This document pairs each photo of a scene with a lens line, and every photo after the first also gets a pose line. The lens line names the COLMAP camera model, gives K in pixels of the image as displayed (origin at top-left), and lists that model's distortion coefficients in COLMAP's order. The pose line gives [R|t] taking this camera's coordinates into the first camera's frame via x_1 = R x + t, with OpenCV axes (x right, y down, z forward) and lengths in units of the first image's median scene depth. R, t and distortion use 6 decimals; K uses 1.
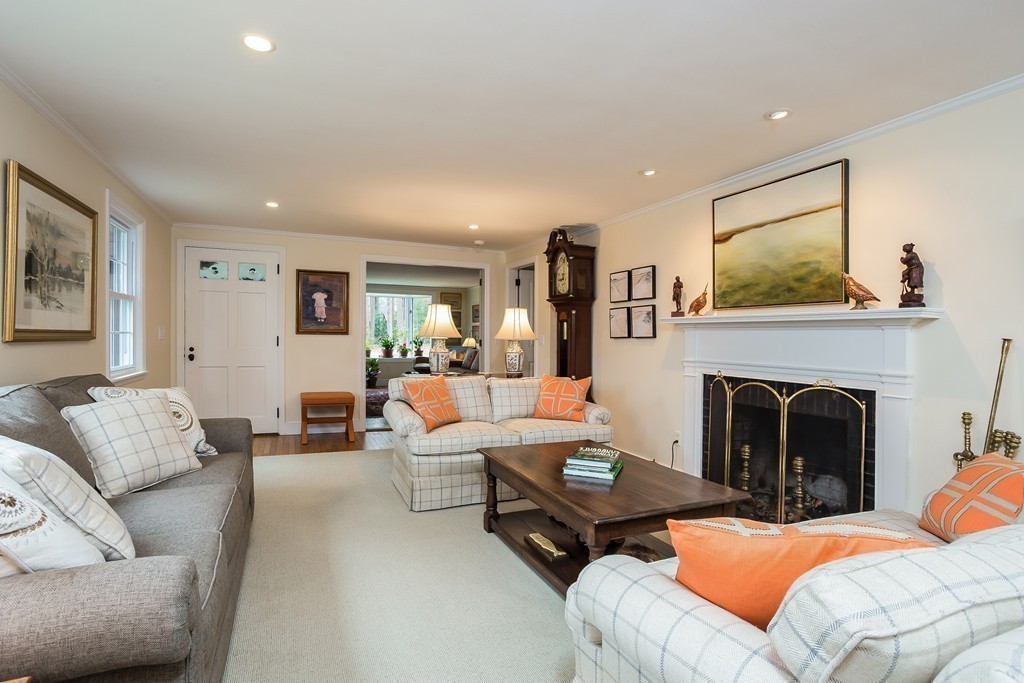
lens RADIAL K [[500.7, 0, 516.8], [0, 500.7, 320.4], [0, 0, 1]] dist [-0.071332, 0.037936]
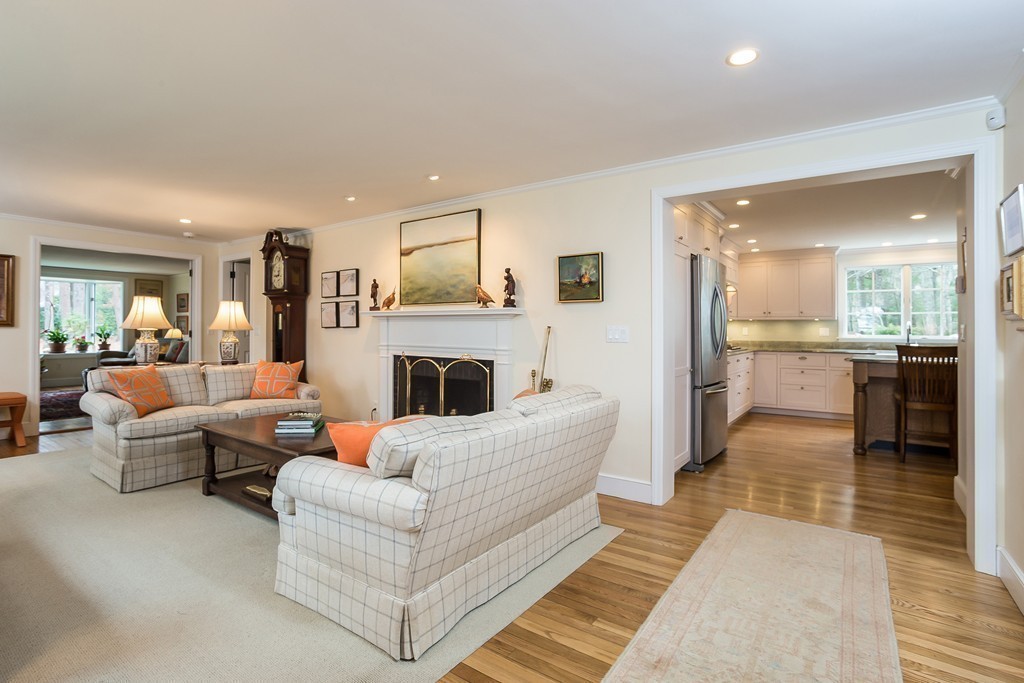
lens RADIAL K [[500.7, 0, 516.8], [0, 500.7, 320.4], [0, 0, 1]] dist [-0.071332, 0.037936]
pose [[0.863048, -0.001594, 0.505120, -0.005827], [-0.008999, 0.999788, 0.018530, -0.008875], [-0.505042, -0.020537, 0.862850, -0.273613]]
